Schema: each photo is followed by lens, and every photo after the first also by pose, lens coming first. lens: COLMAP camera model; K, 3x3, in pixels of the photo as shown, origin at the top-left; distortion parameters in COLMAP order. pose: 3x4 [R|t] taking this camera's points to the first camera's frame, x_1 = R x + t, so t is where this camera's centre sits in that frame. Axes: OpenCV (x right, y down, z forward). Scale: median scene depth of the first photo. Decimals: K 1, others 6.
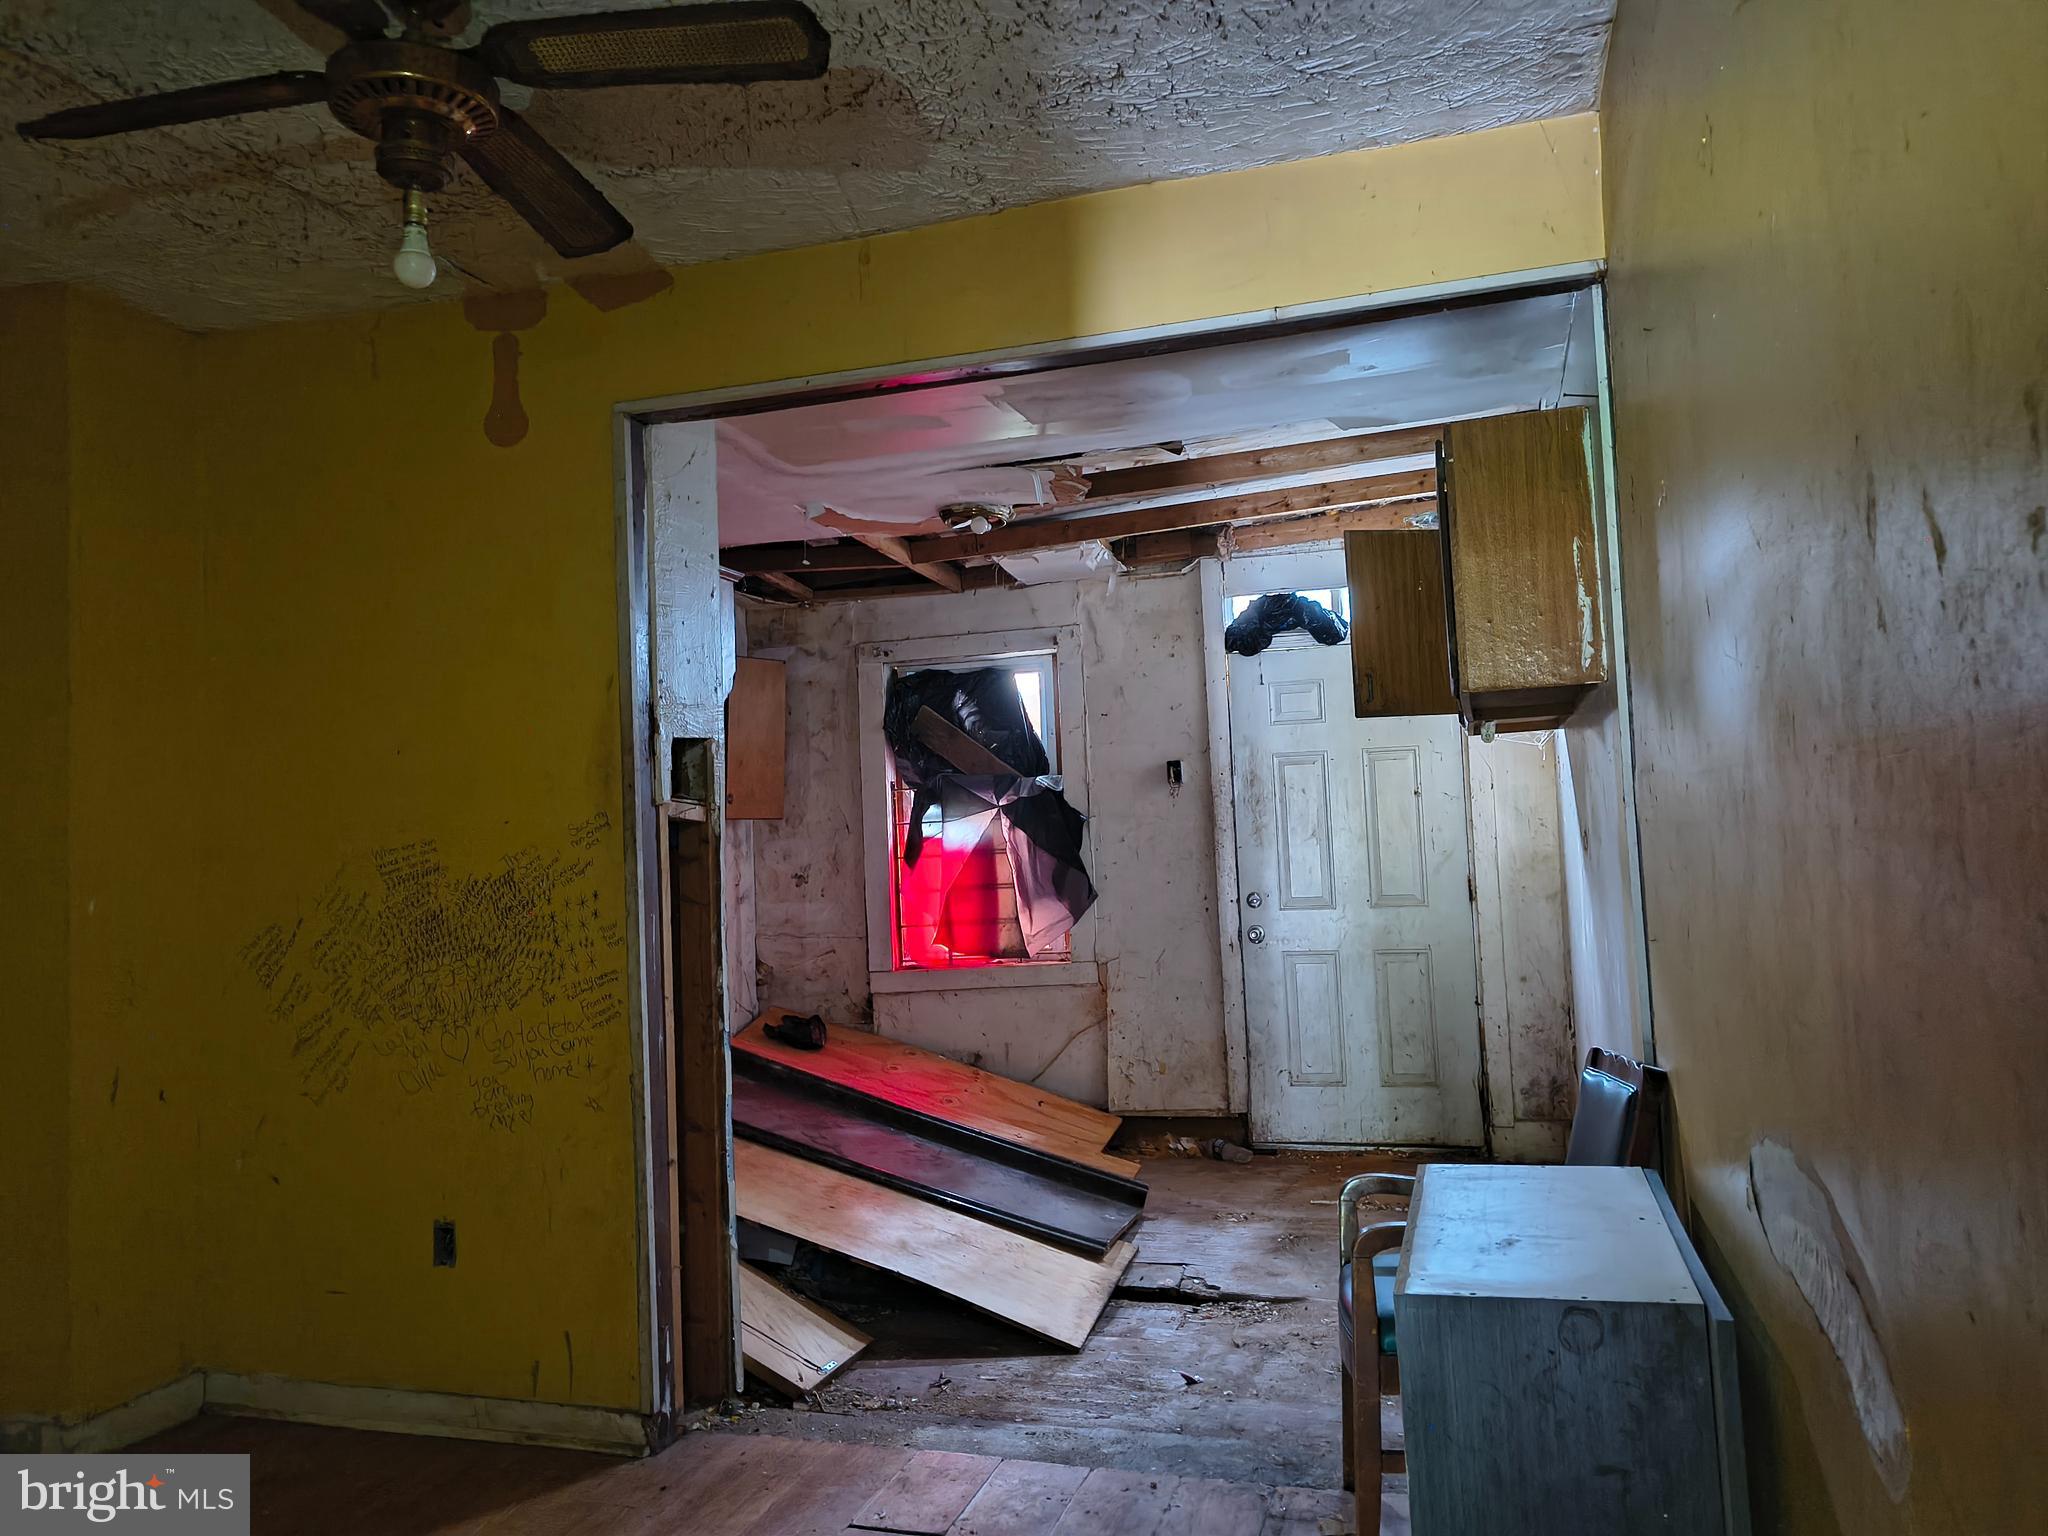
lens RADIAL K [[1499.3, 0, 1017.7], [0, 1499.3, 747.2], [0, 0, 1]] dist [0.064750, -0.072930]
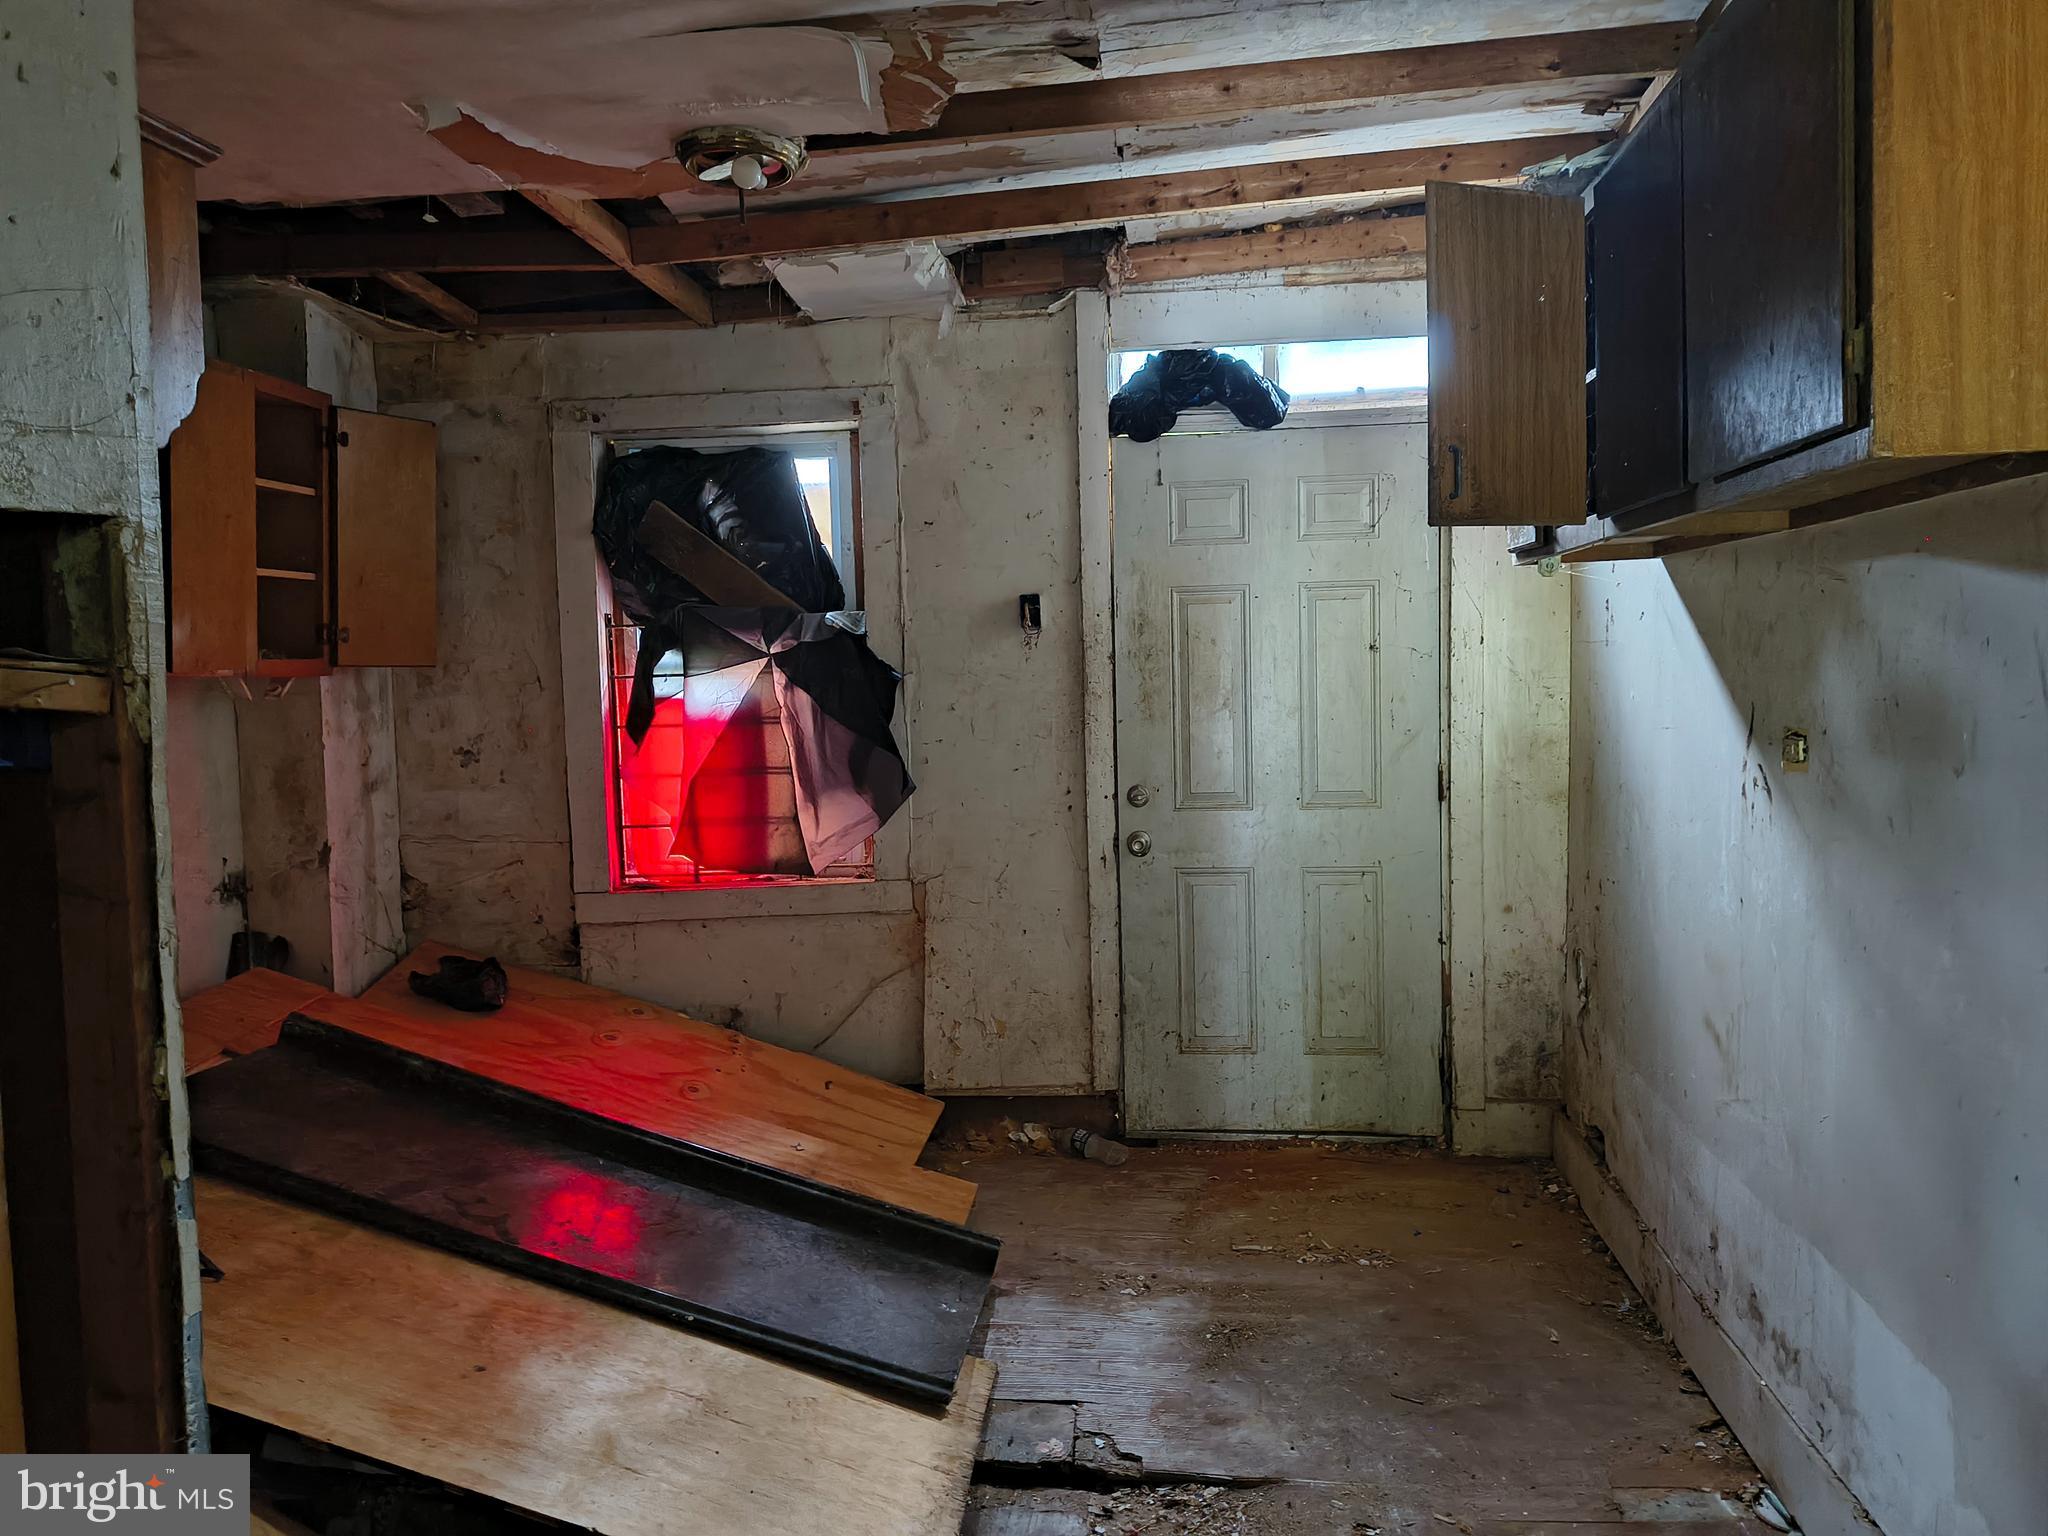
lens RADIAL K [[1499.3, 0, 1007.1], [0, 1499.3, 755.1], [0, 0, 1]] dist [0.064750, -0.072930]
pose [[0.987363, 0.007325, 0.158304, -0.014562], [-0.026001, 0.992882, 0.116232, 0.002905], [-0.156325, -0.118879, 0.980525, 0.330162]]
